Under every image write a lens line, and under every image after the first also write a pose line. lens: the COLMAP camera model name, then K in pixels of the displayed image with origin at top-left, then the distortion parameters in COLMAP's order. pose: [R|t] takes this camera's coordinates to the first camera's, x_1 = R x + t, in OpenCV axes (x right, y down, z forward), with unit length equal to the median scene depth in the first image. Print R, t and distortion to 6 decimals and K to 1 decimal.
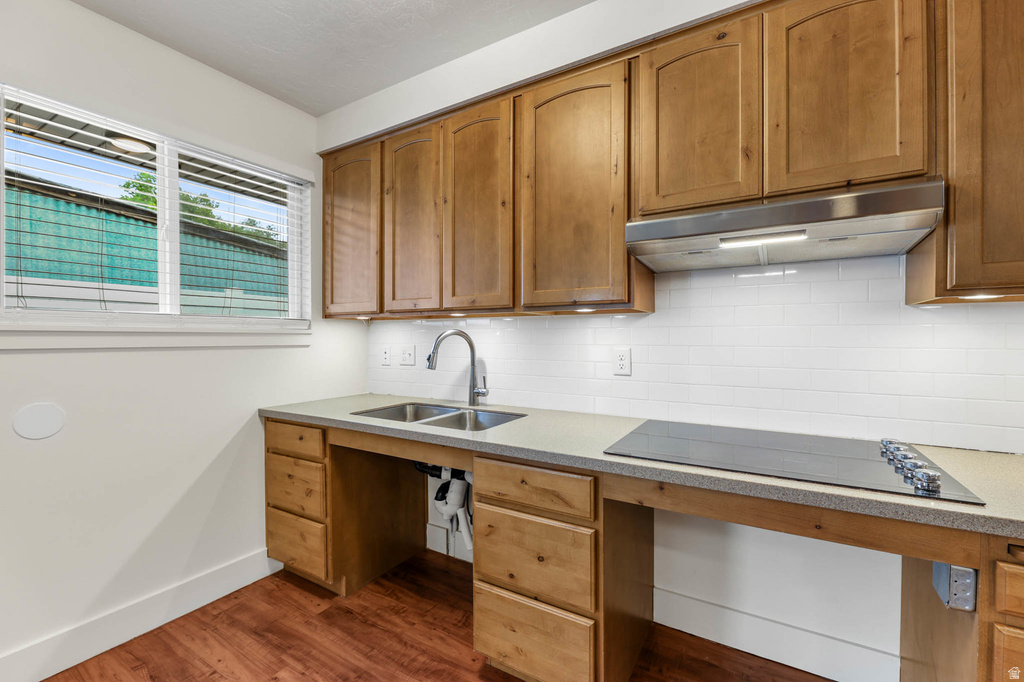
lens RADIAL K [[422.8, 0, 496.5], [0, 422.8, 342.9], [0, 0, 1]] dist [-0.002530, -0.000807]
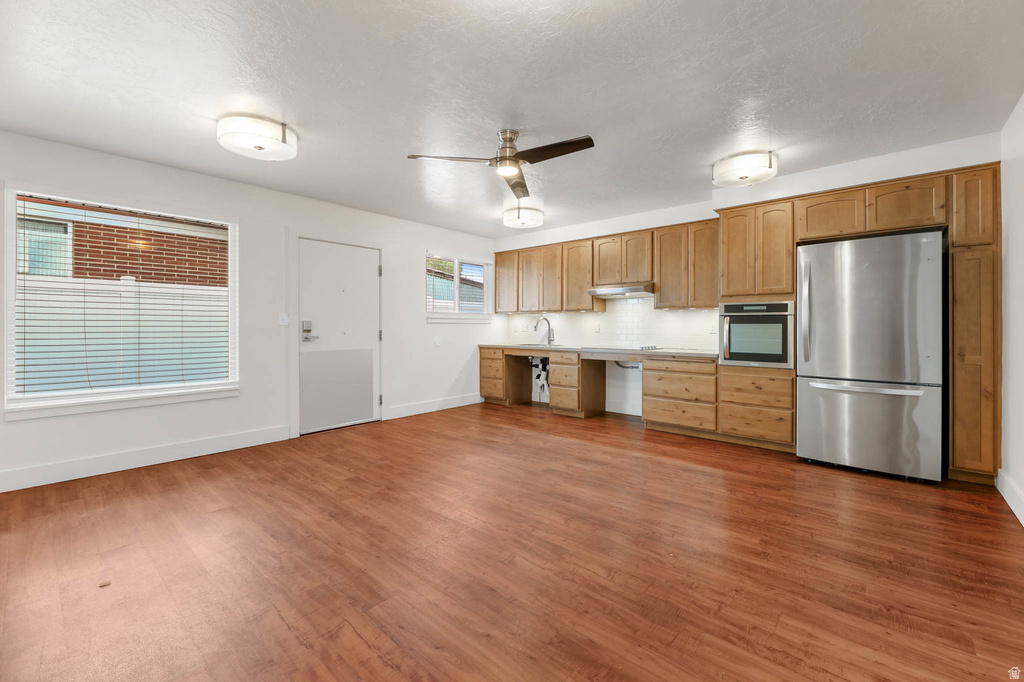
lens RADIAL K [[422.8, 0, 517.5], [0, 422.8, 326.5], [0, 0, 1]] dist [-0.002530, -0.000807]
pose [[0.988506, 0.001644, -0.151172, 0.194866], [-0.003718, 0.999903, -0.013441, 0.083553], [0.151136, 0.013849, 0.988416, -2.239475]]
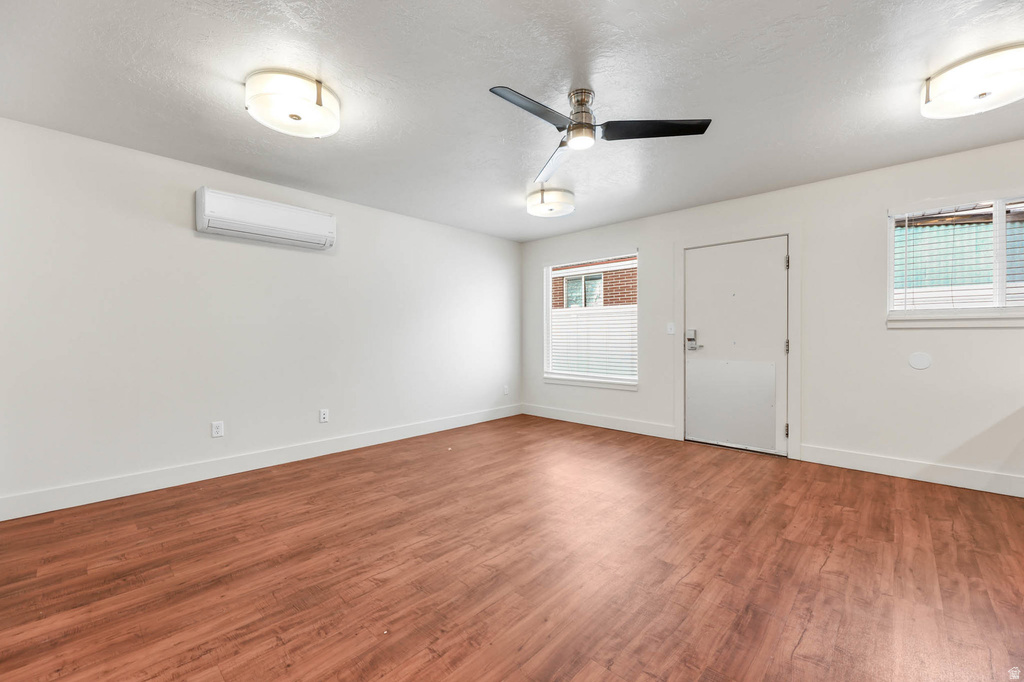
lens RADIAL K [[422.8, 0, 507.4], [0, 422.8, 342.3], [0, 0, 1]] dist [-0.002530, -0.000807]
pose [[-0.210032, 0.018214, -0.977525, 1.285361], [-0.007804, 0.999763, 0.020305, 0.054776], [0.977663, 0.011893, -0.209840, -0.532455]]
